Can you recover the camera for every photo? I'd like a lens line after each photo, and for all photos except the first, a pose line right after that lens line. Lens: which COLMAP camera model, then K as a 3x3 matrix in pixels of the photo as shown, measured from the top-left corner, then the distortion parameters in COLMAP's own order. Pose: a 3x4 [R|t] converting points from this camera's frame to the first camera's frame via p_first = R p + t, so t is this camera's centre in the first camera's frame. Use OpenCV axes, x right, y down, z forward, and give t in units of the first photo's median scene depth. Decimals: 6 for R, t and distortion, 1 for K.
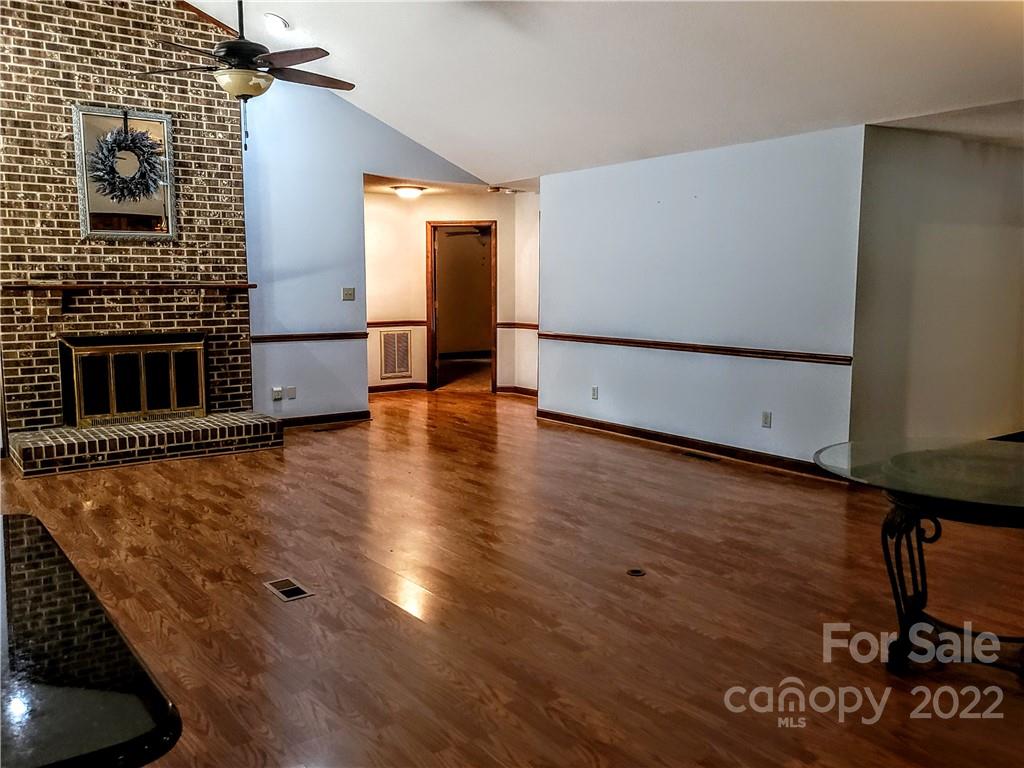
lens RADIAL K [[861.4, 0, 512.0], [0, 861.4, 384.0], [0, 0, 1]] dist [0.002368, -0.009751]
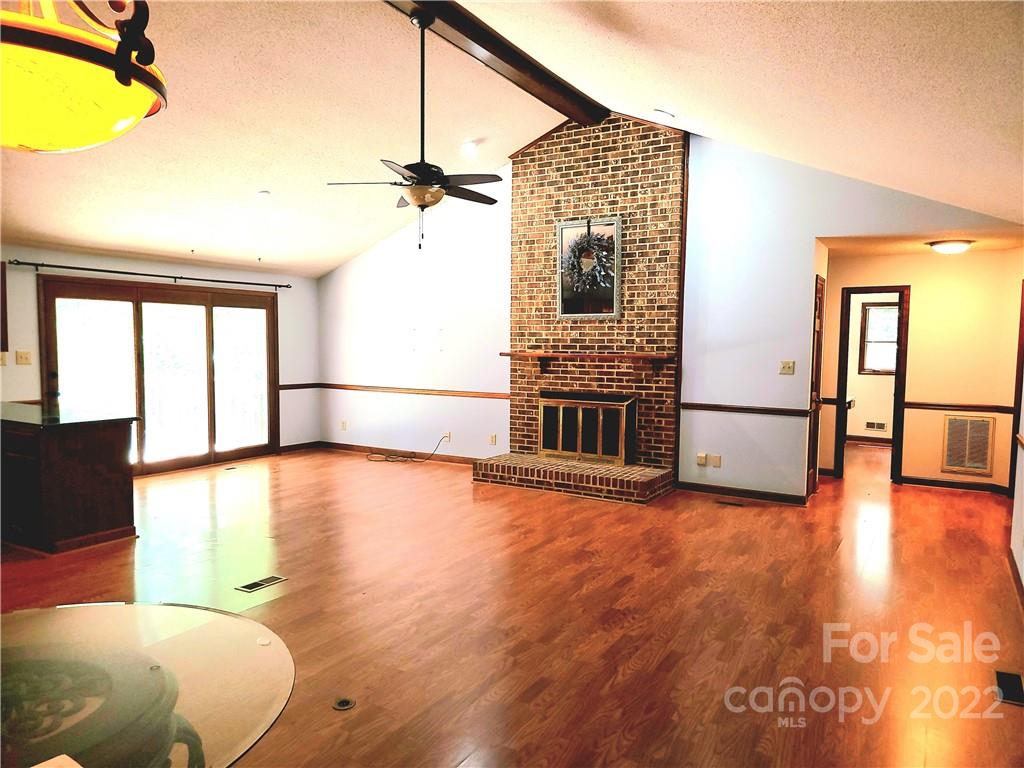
lens RADIAL K [[700.0, 0, 525.7], [0, 700.0, 398.3], [0, 0, 1]] dist [0.007274, -0.002833]
pose [[0.358564, 0.074648, -0.930516, 0.492365], [-0.123292, 0.991852, 0.032059, -0.071119], [0.925327, 0.103230, 0.364846, 0.535392]]
